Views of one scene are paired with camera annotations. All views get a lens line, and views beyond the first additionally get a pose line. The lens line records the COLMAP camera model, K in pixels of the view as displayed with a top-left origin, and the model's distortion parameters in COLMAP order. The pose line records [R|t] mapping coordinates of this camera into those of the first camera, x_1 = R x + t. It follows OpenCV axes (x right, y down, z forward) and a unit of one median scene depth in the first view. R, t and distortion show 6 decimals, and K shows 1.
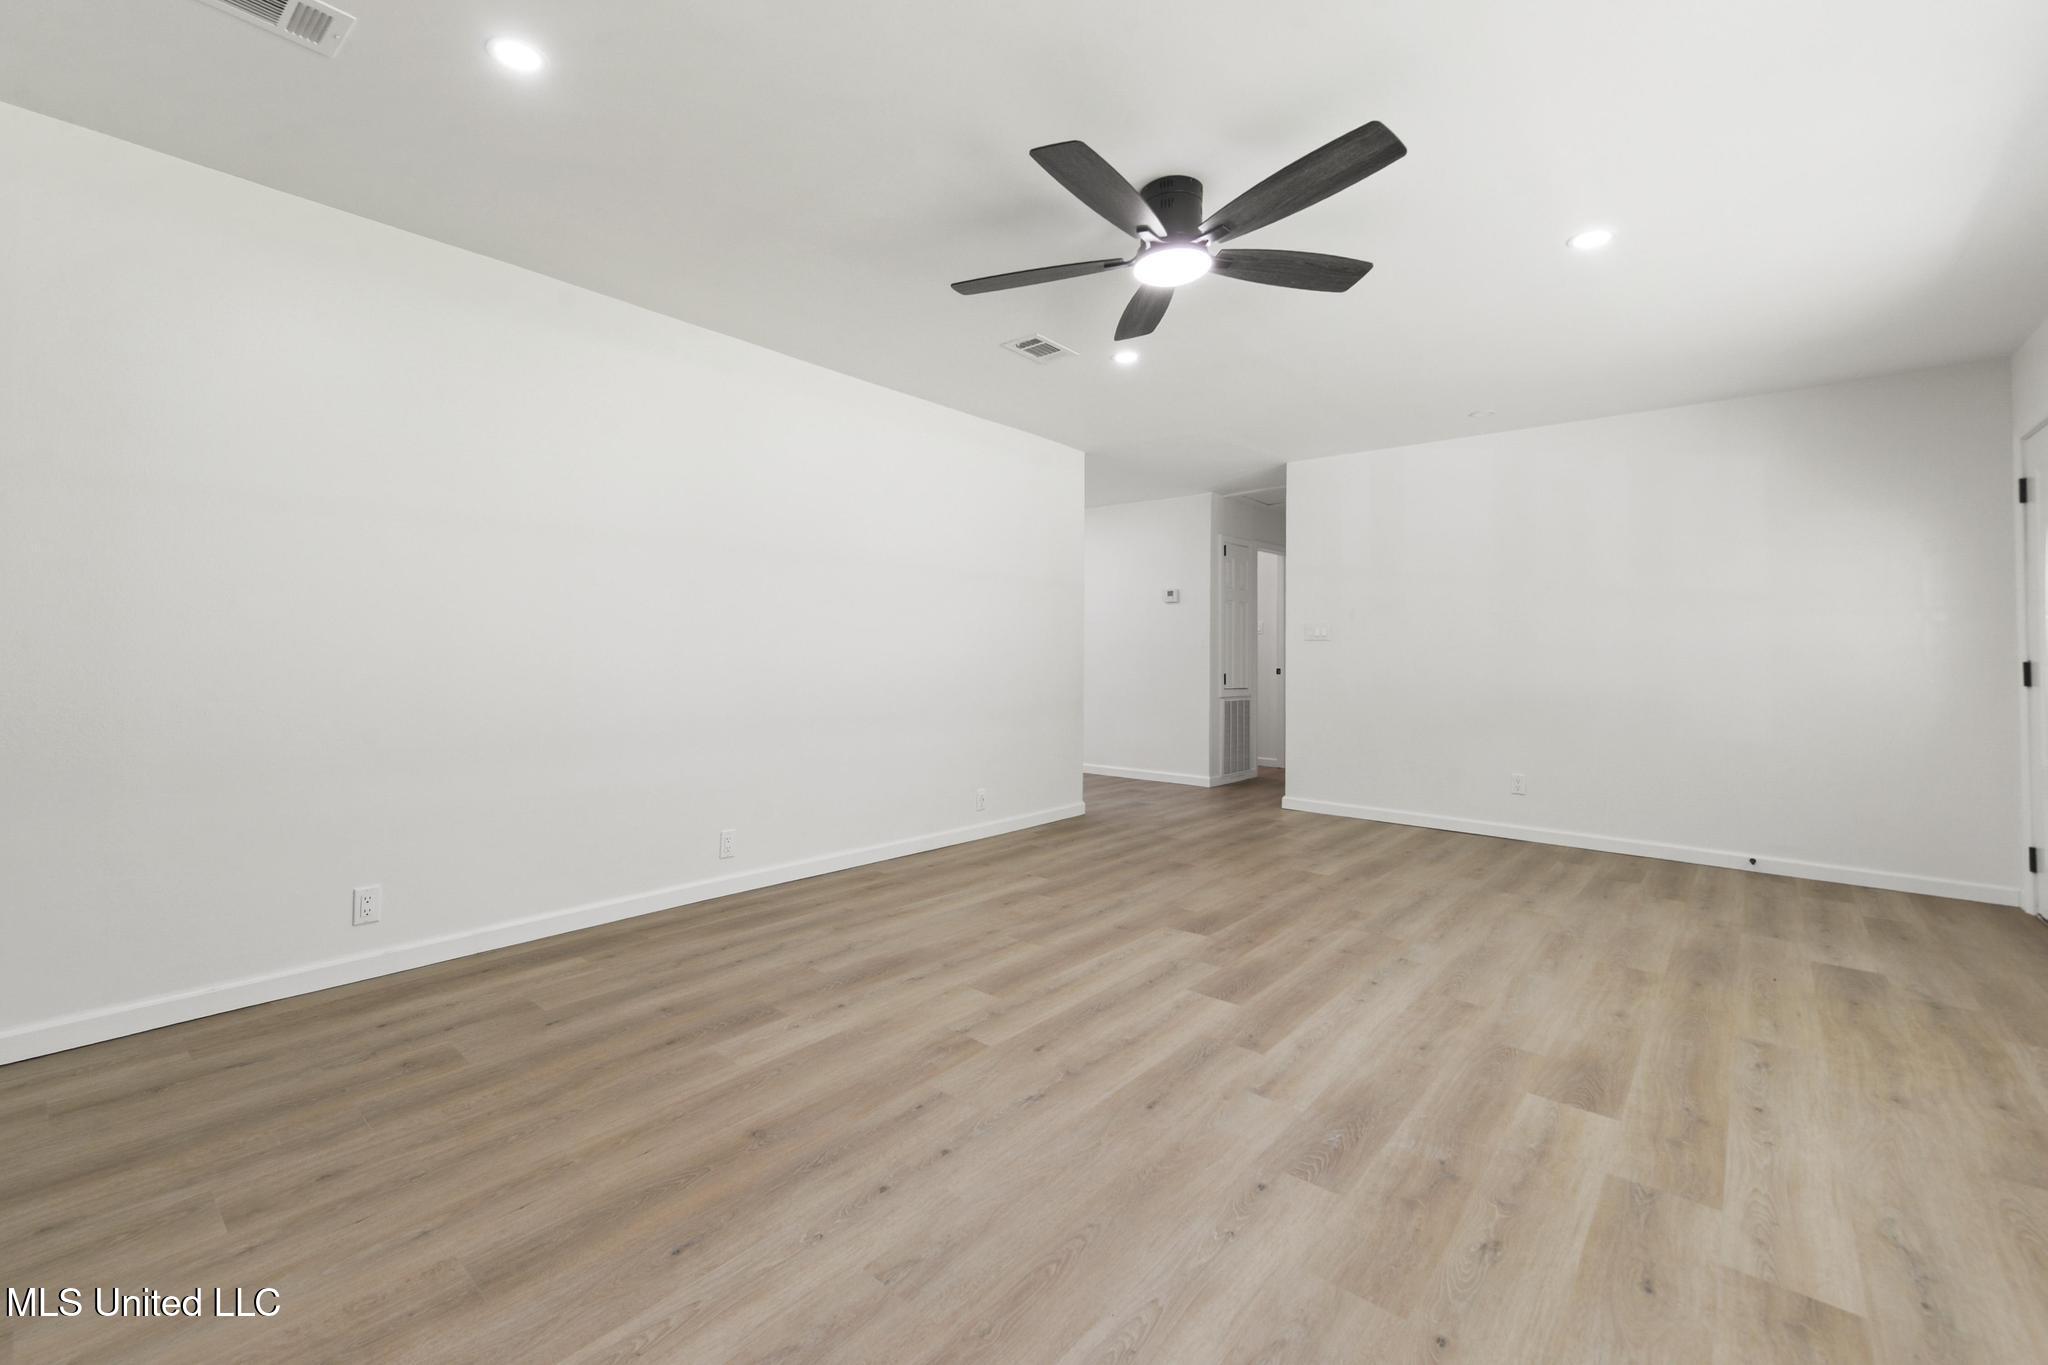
lens RADIAL K [[843.3, 0, 986.8], [0, 843.3, 682.5], [0, 0, 1]] dist [0.013316, 0.000114]
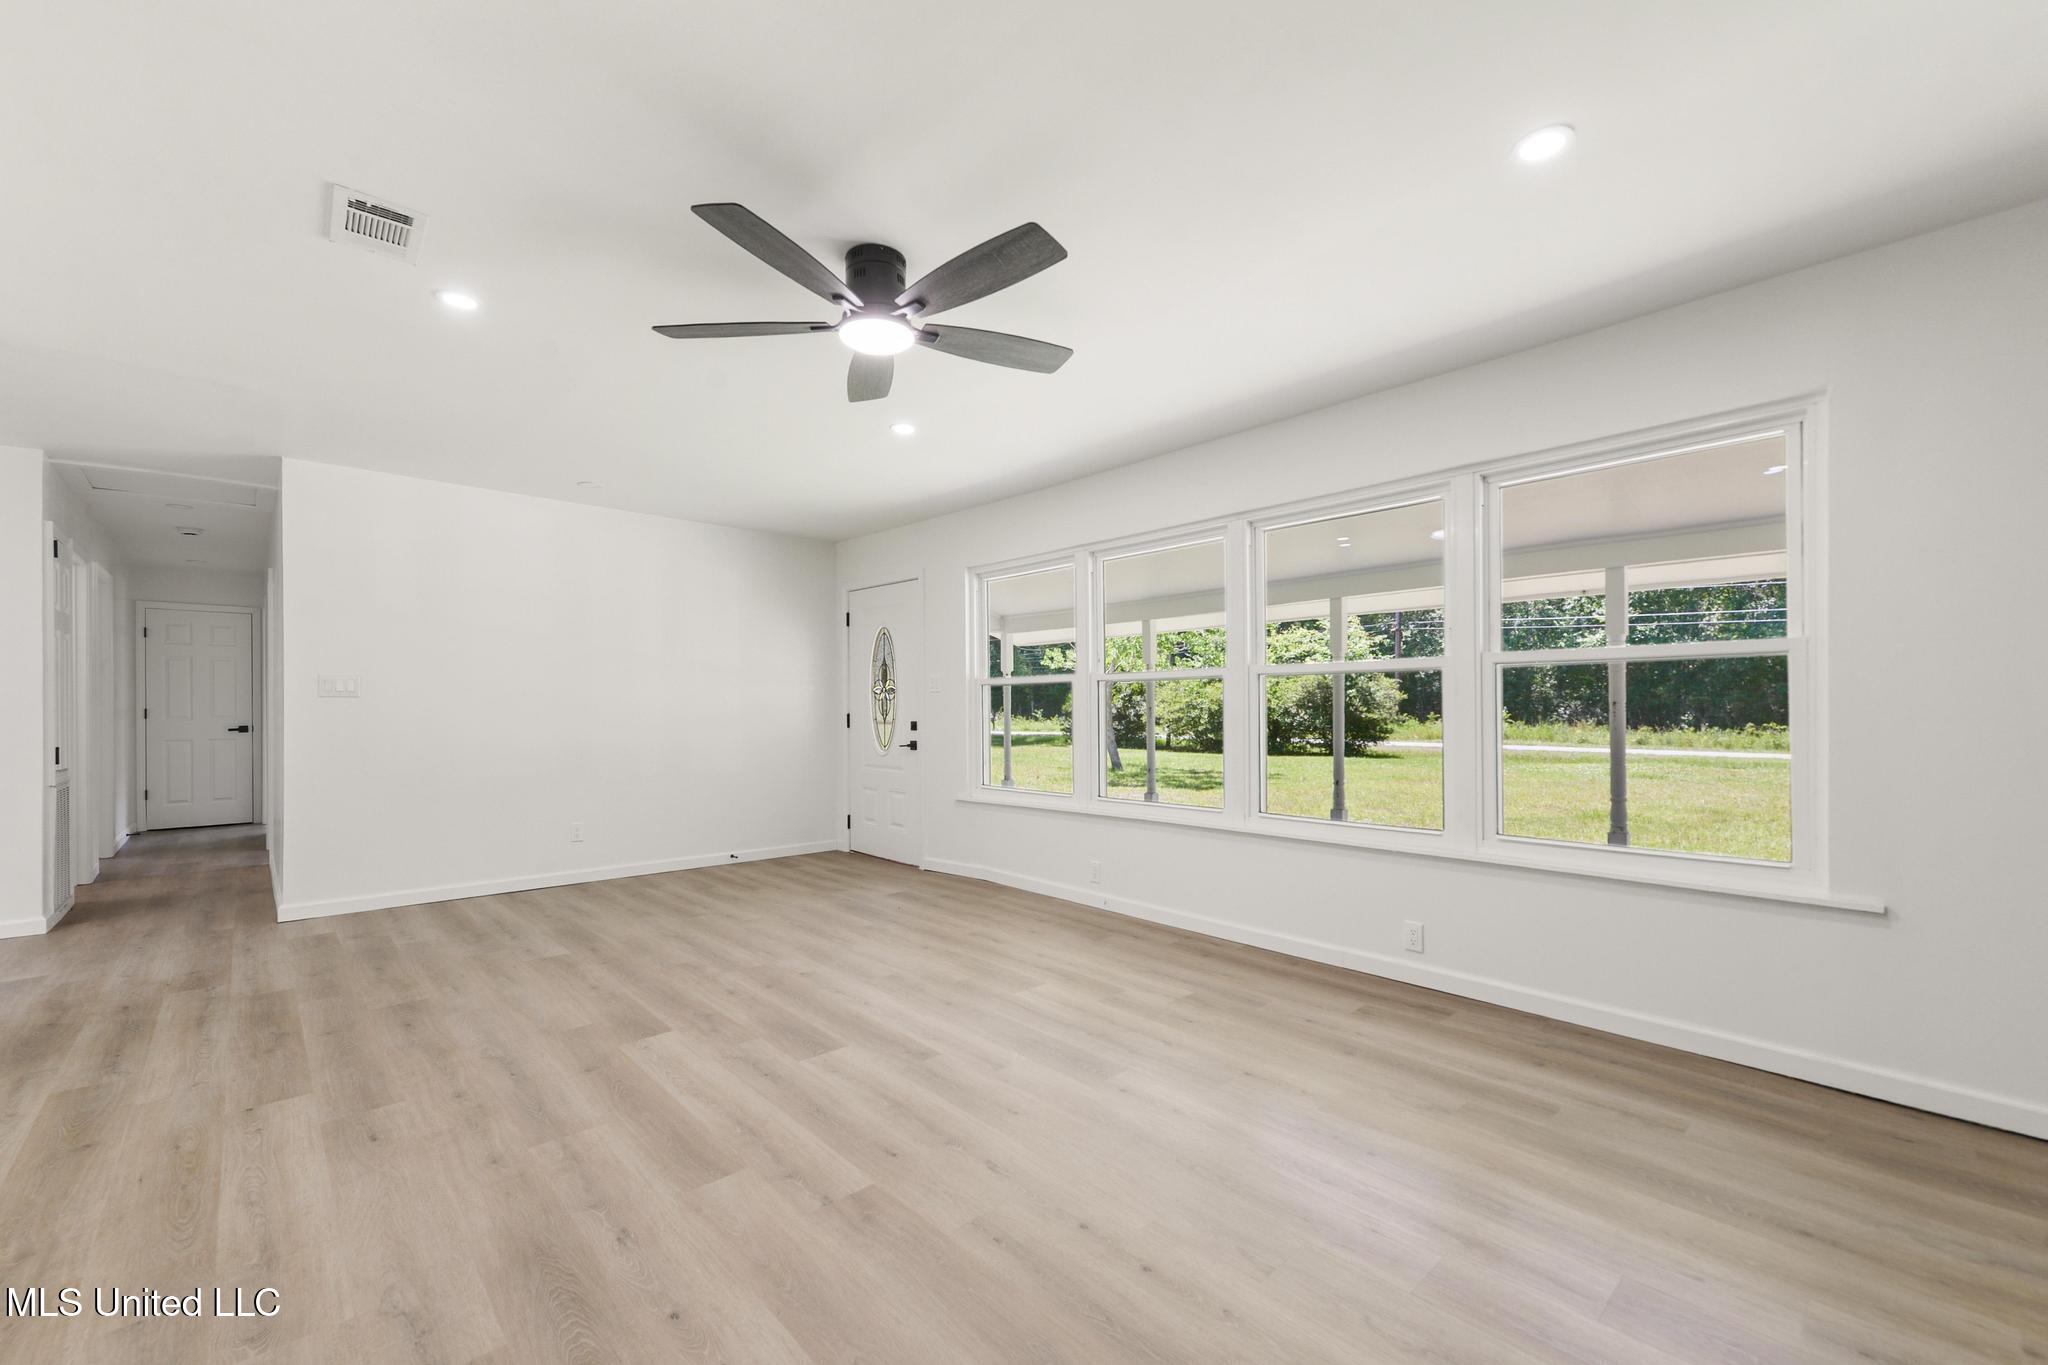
lens RADIAL K [[843.3, 0, 986.8], [0, 843.3, 682.5], [0, 0, 1]] dist [0.013316, 0.000114]
pose [[0.114466, 0.022410, 0.993174, -0.694343], [0.038128, 0.998910, -0.026934, -0.035900], [-0.992695, 0.040951, 0.113487, 0.640772]]
